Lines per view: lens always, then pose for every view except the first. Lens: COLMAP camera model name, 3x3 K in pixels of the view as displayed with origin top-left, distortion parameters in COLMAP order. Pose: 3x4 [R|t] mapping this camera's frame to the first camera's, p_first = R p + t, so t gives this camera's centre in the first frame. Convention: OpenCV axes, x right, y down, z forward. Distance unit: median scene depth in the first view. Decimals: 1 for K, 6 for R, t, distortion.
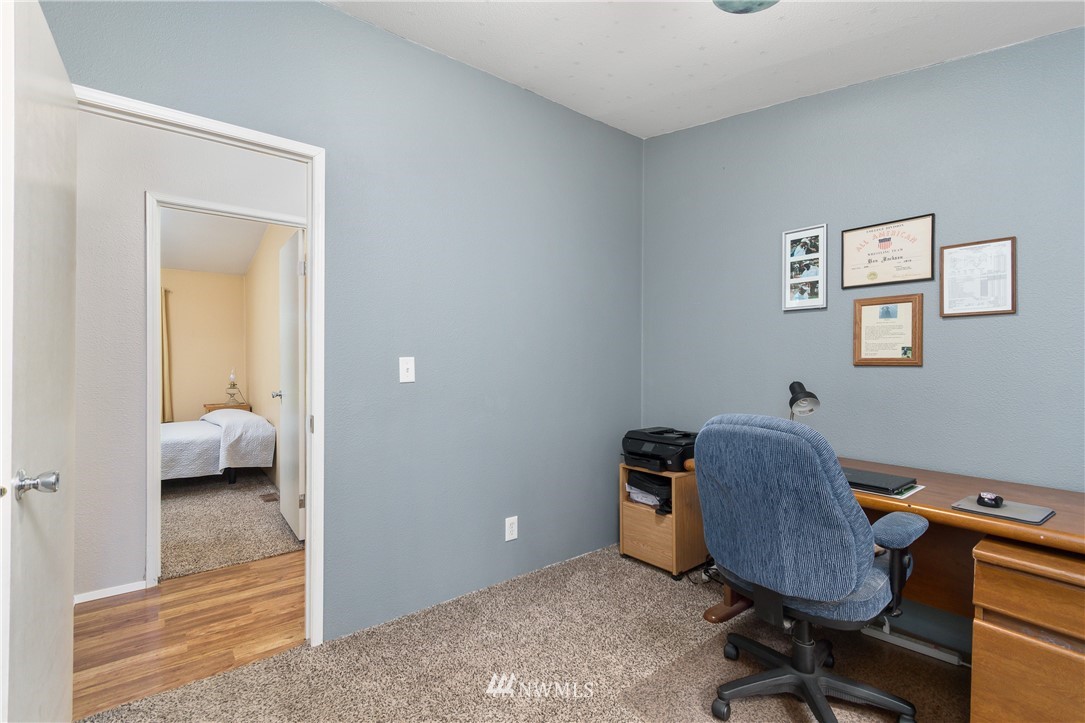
lens RADIAL K [[479.1, 0, 537.1], [0, 479.1, 363.7], [0, 0, 1]] dist [0.000534, -0.001001]
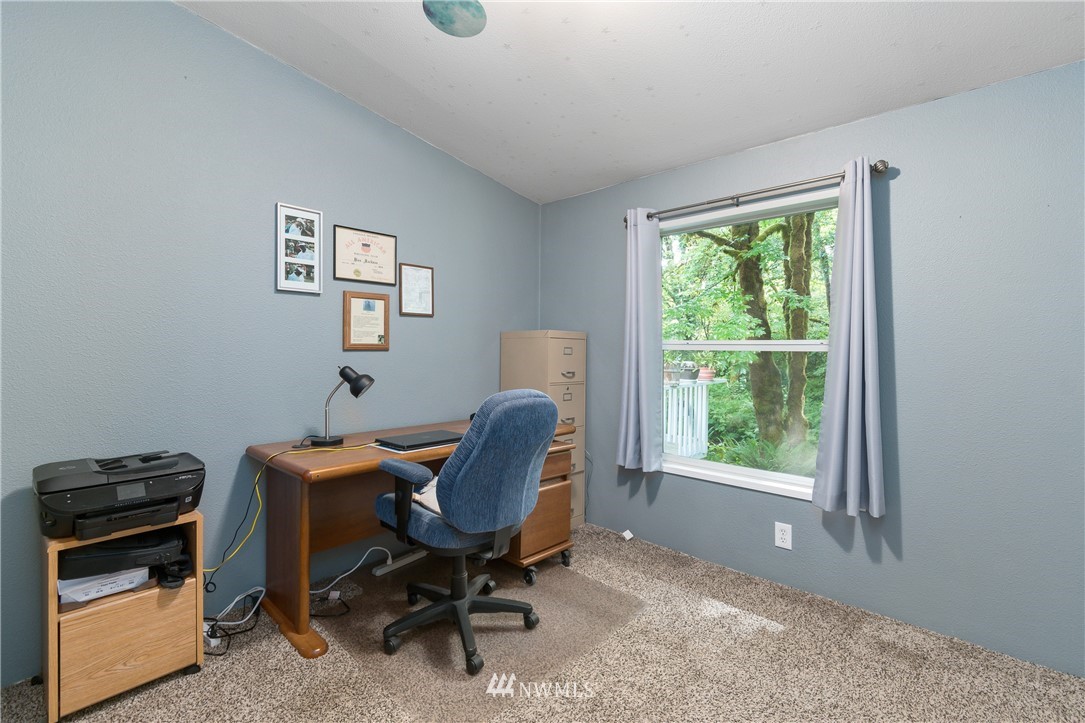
lens RADIAL K [[479.1, 0, 537.5], [0, 479.1, 354.3], [0, 0, 1]] dist [0.000534, -0.001001]
pose [[-0.142175, -0.009323, 0.989798, -0.477435], [0.001159, 0.999953, 0.009585, 0.003504], [-0.989841, 0.002510, -0.142158, 0.682169]]
